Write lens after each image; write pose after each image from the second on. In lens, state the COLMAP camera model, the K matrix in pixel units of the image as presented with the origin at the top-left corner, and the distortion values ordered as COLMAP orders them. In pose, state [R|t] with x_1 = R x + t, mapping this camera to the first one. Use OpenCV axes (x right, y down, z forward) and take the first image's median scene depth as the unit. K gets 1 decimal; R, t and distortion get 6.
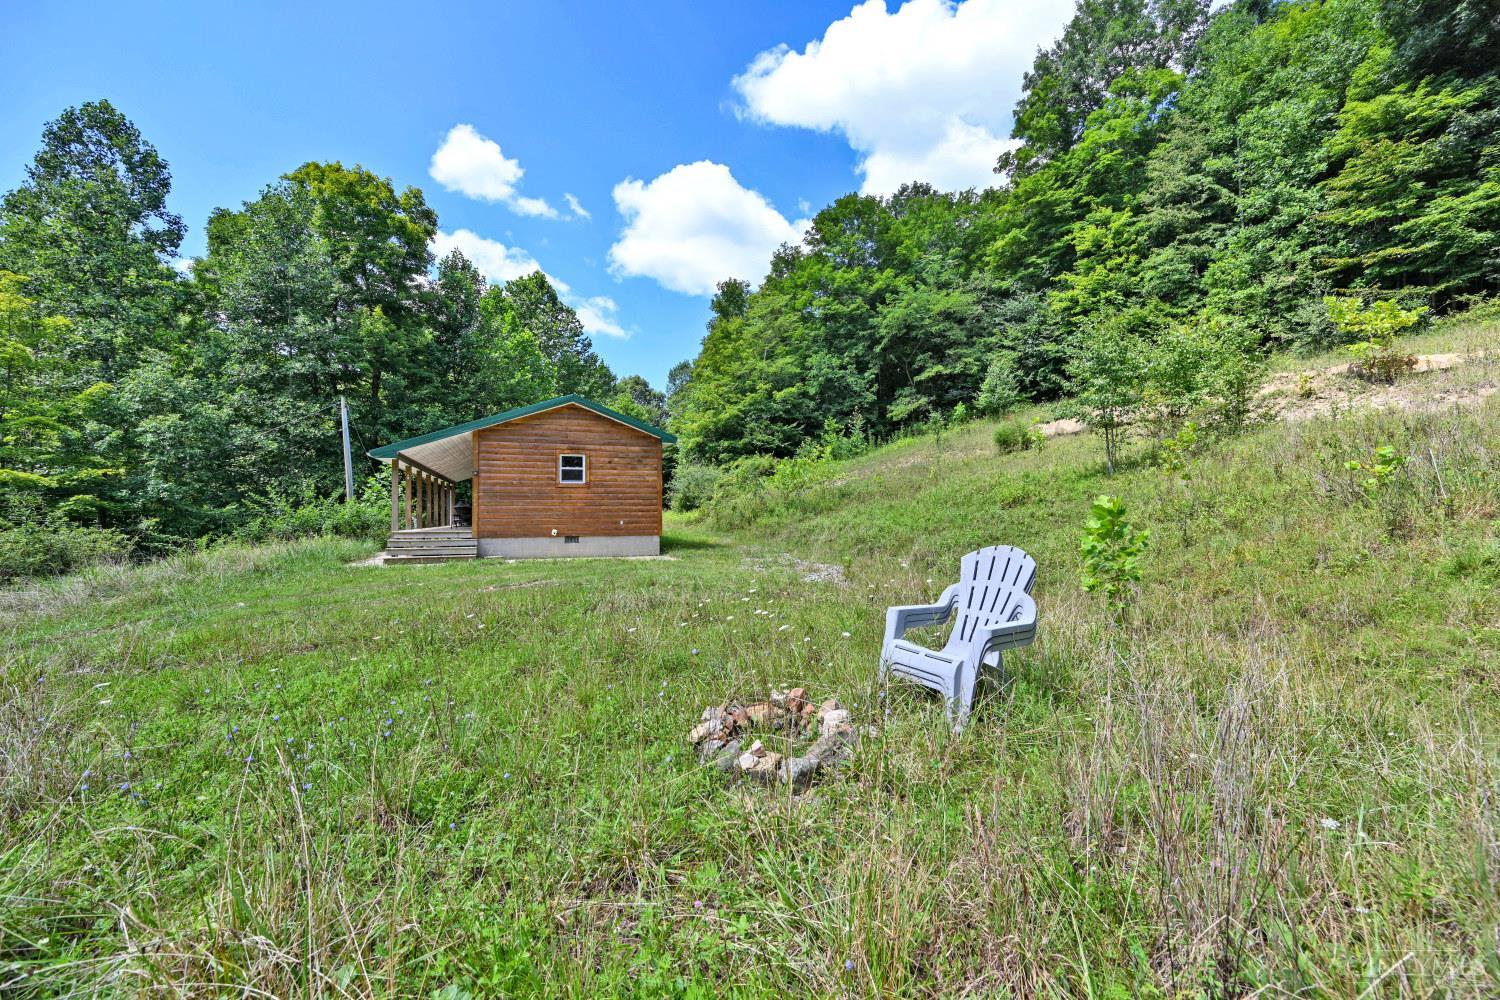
lens RADIAL K [[587.0, 0, 748.9], [0, 587.0, 503.1], [0, 0, 1]] dist [-0.001216, -0.000120]
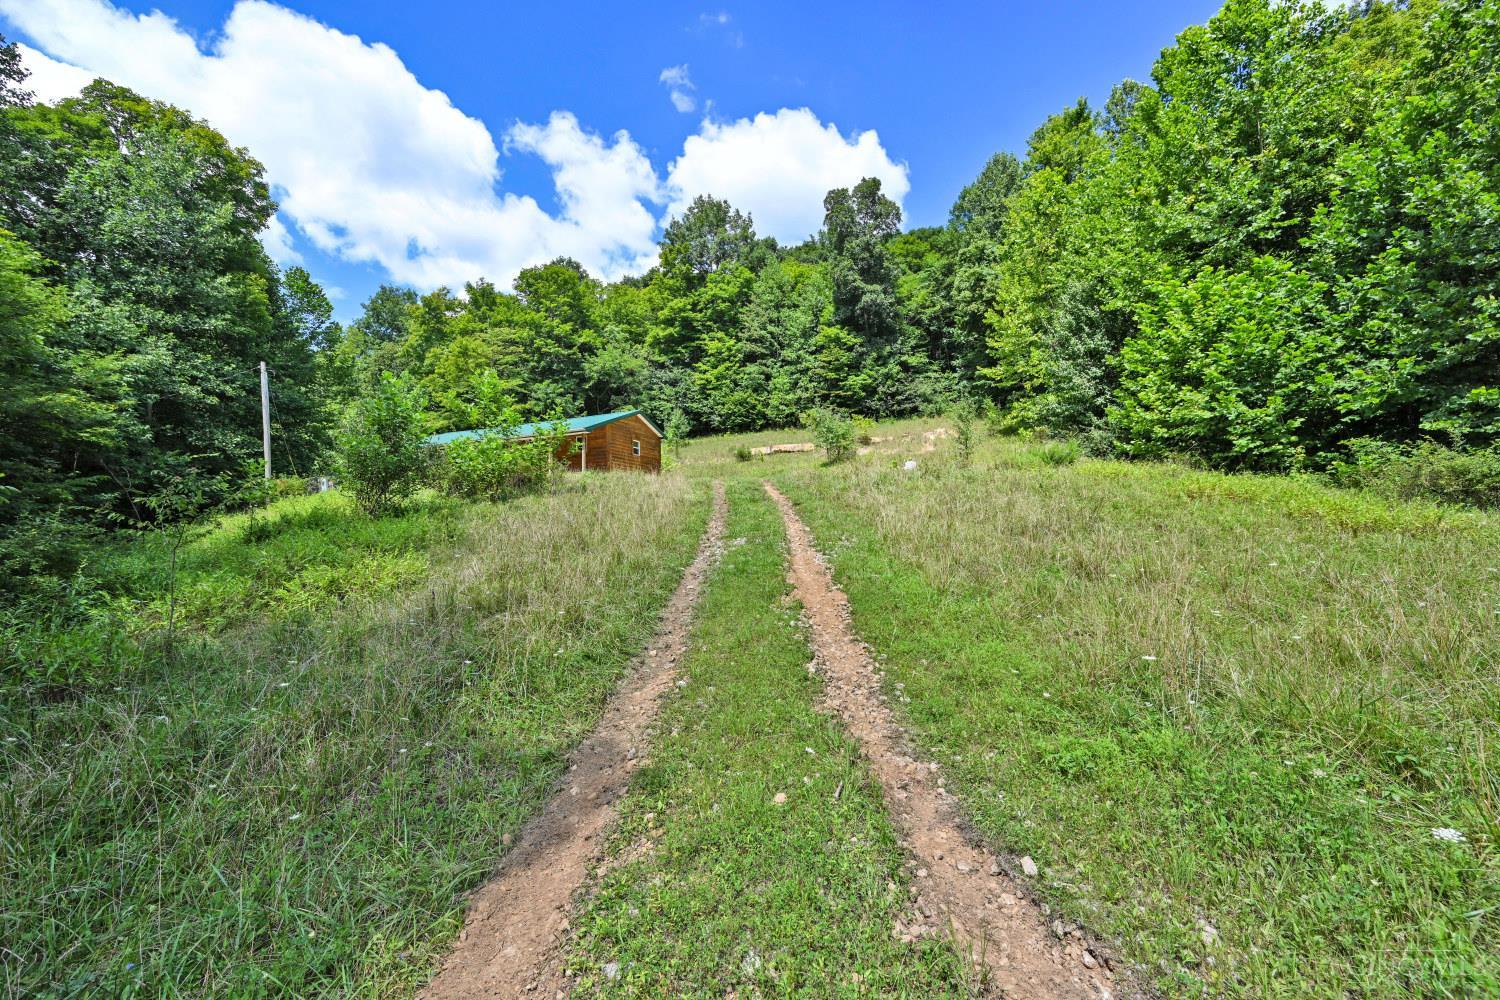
lens RADIAL K [[587.0, 0, 746.6], [0, 587.0, 503.0], [0, 0, 1]] dist [-0.001216, -0.000120]
pose [[0.680650, 0.025881, 0.732151, -0.684072], [0.008656, 0.999022, -0.043362, 0.098073], [-0.732558, 0.035852, 0.679760, -0.266711]]
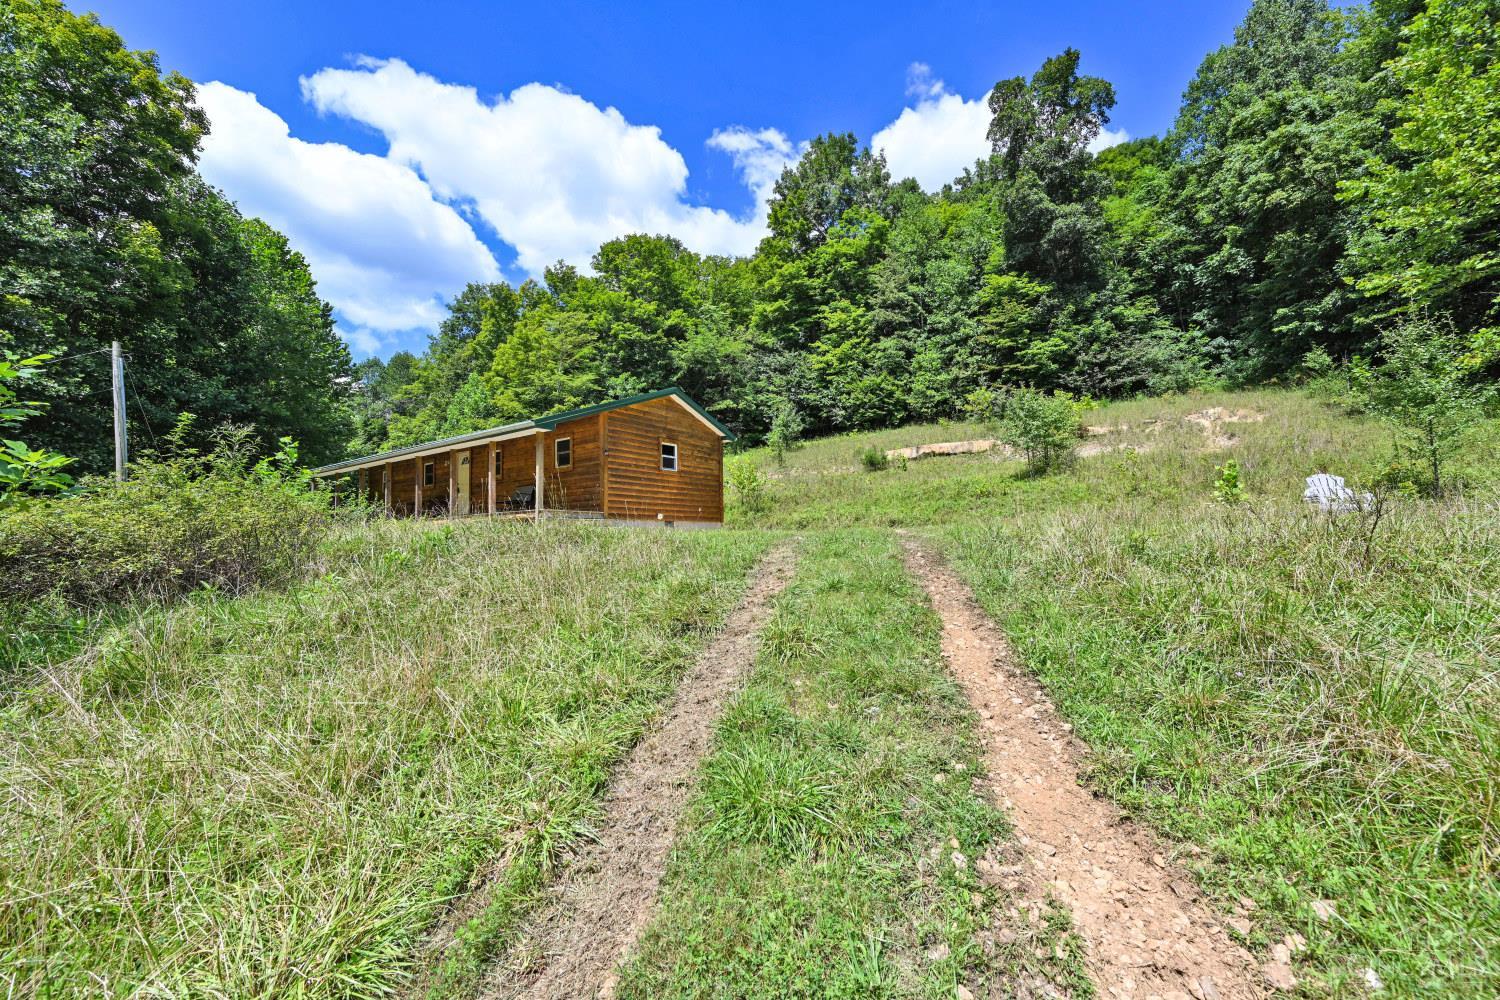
lens RADIAL K [[587.0, 0, 745.2], [0, 587.0, 501.4], [0, 0, 1]] dist [-0.001216, -0.000120]
pose [[0.830491, 0.024641, 0.556487, -0.361141], [0.006247, 0.998546, -0.053538, 0.036676], [-0.556997, 0.047939, 0.829130, 0.026458]]
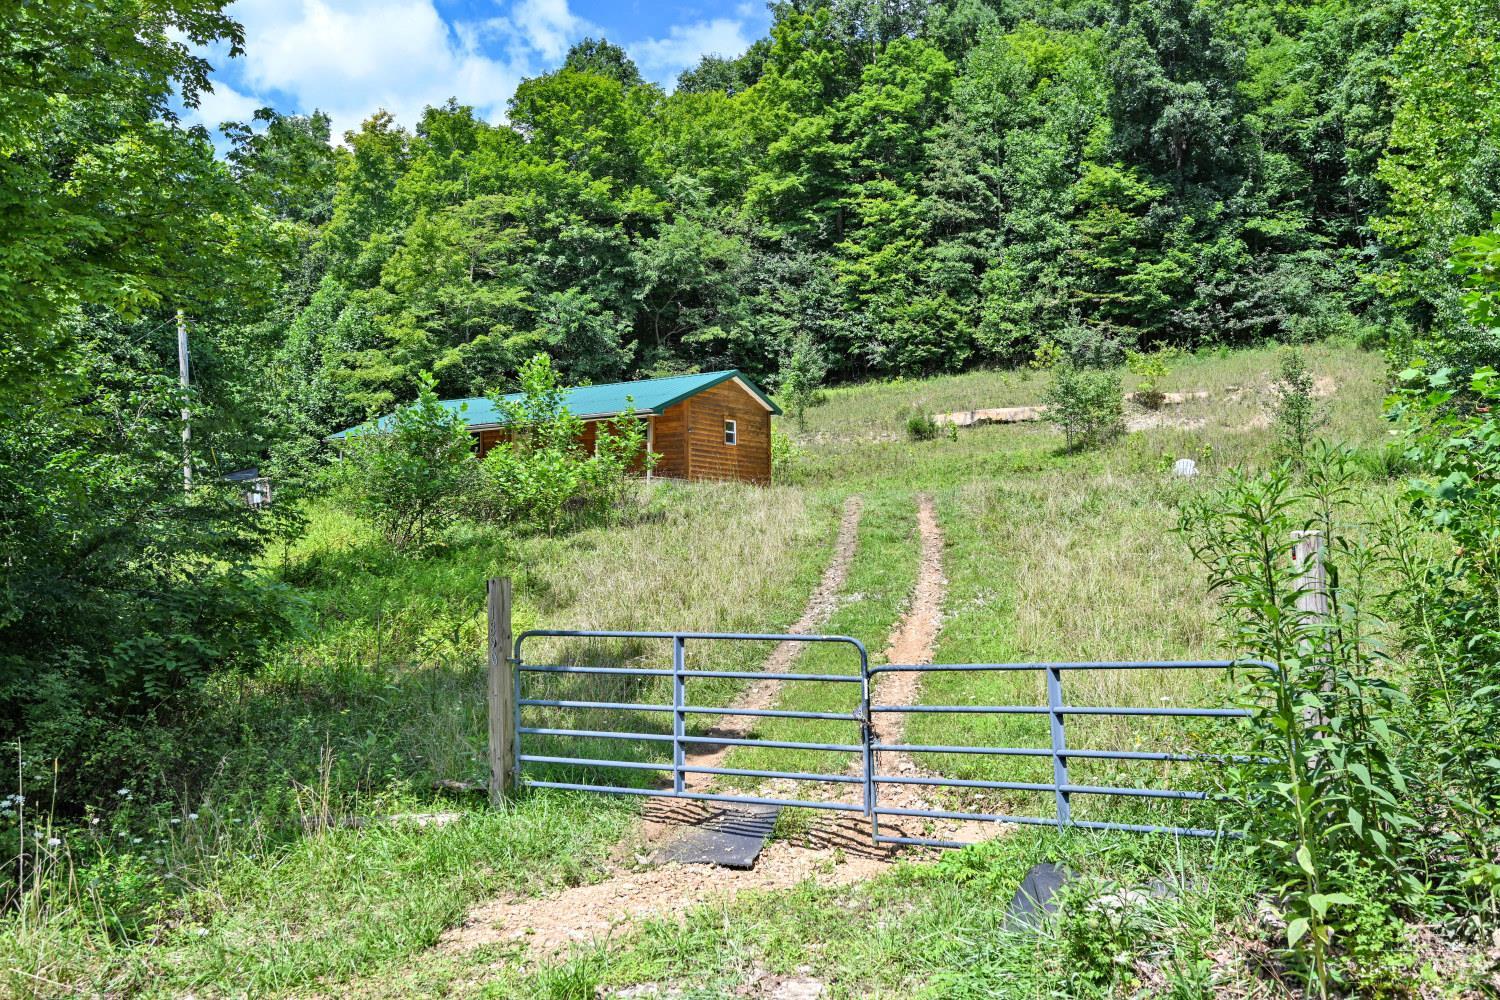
lens RADIAL K [[1291.4, 0, 750.8], [0, 1291.4, 511.4], [0, 0, 1]] dist [-0.004568, -0.005459]
pose [[0.790962, 0.019799, 0.611545, -0.863591], [-0.001852, 0.999549, -0.029965, 0.082993], [-0.611863, 0.022569, 0.790642, -0.497401]]
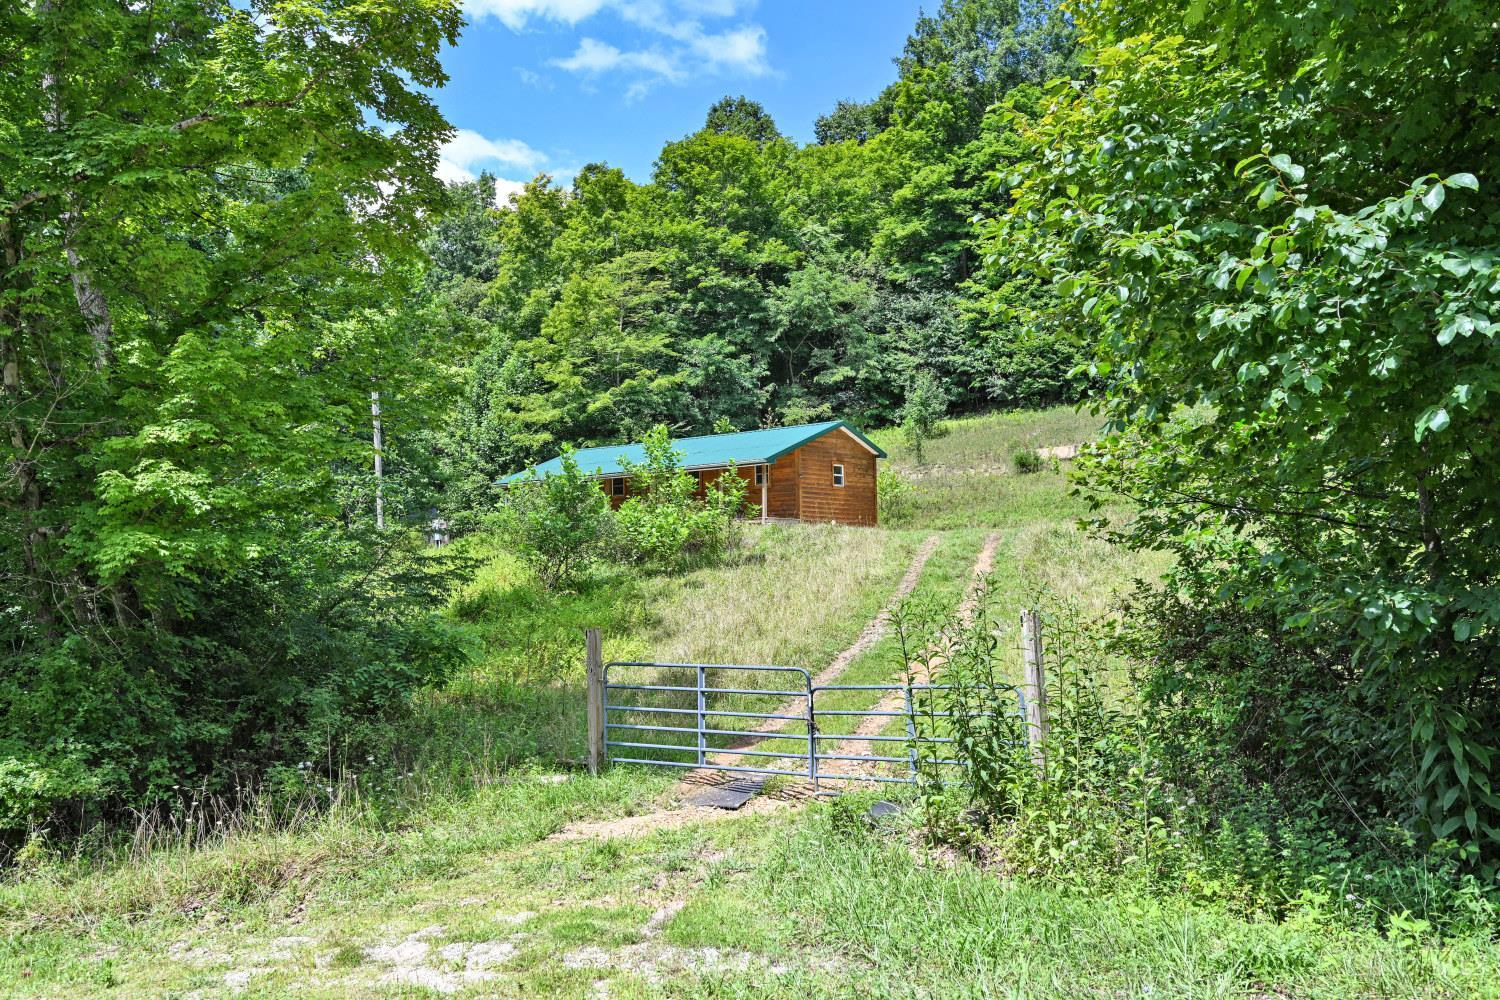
lens RADIAL K [[1291.4, 0, 752.8], [0, 1291.4, 505.1], [0, 0, 1]] dist [-0.004568, -0.005459]
pose [[0.859736, 0.018997, 0.510384, -0.917879], [0.004965, 0.998950, -0.045545, 0.066216], [-0.510714, 0.041691, 0.858739, -0.661075]]
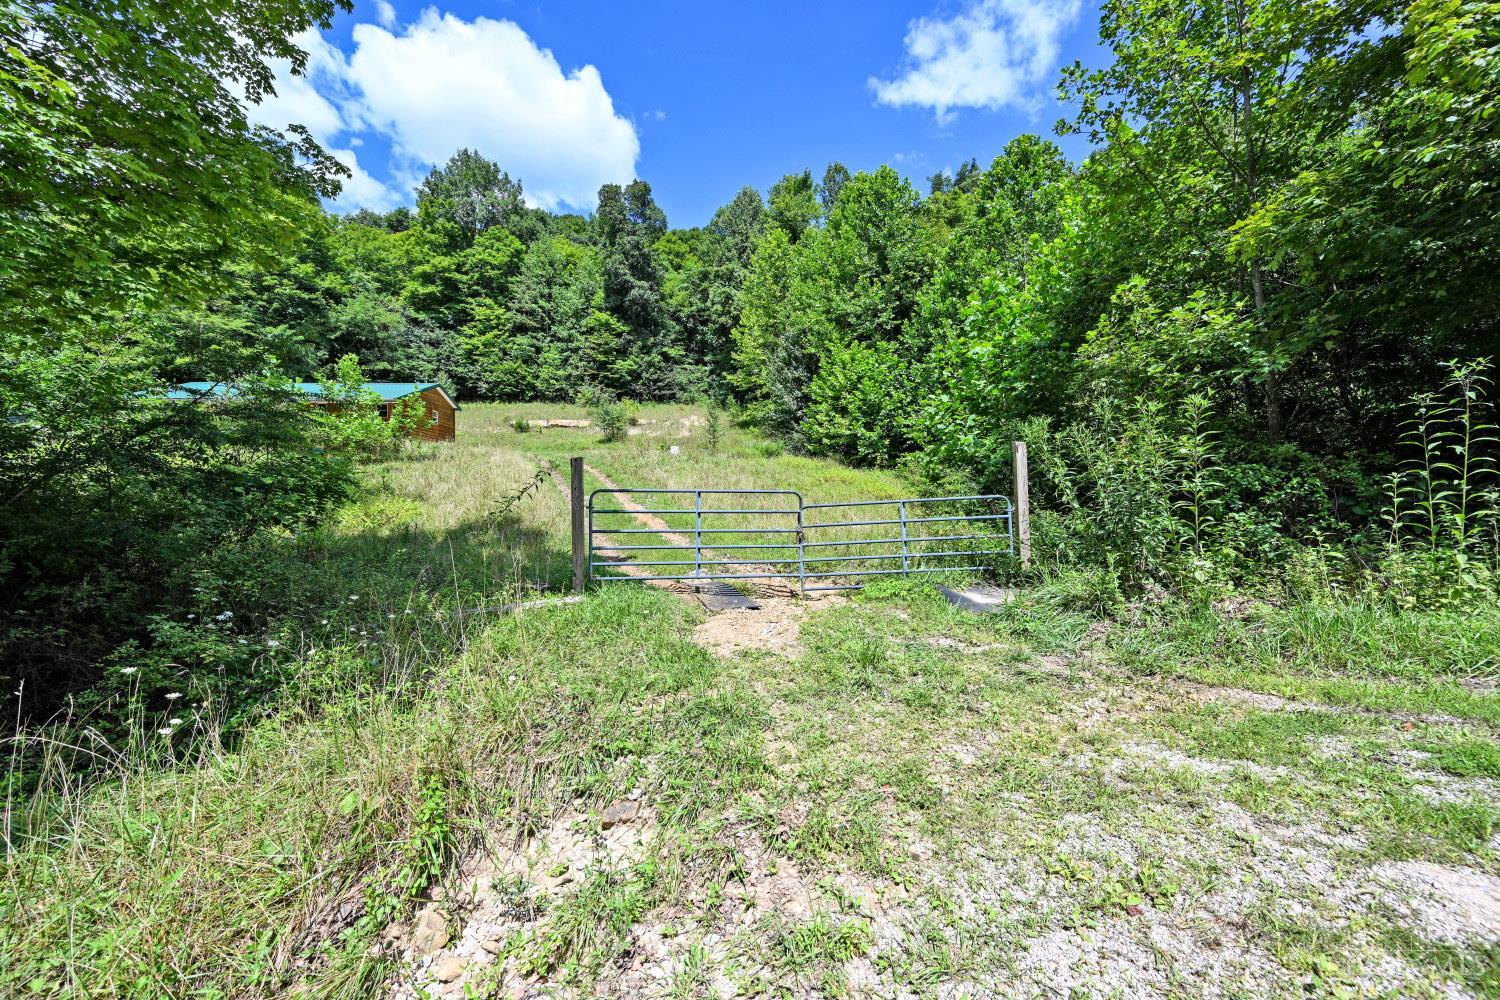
lens RADIAL K [[587.0, 0, 750.7], [0, 587.0, 506.7], [0, 0, 1]] dist [-0.001216, -0.000120]
pose [[0.314329, -0.006172, 0.949294, -0.920321], [-0.015188, 0.999818, 0.011529, 0.105058], [-0.949193, -0.018041, 0.314178, -0.358184]]
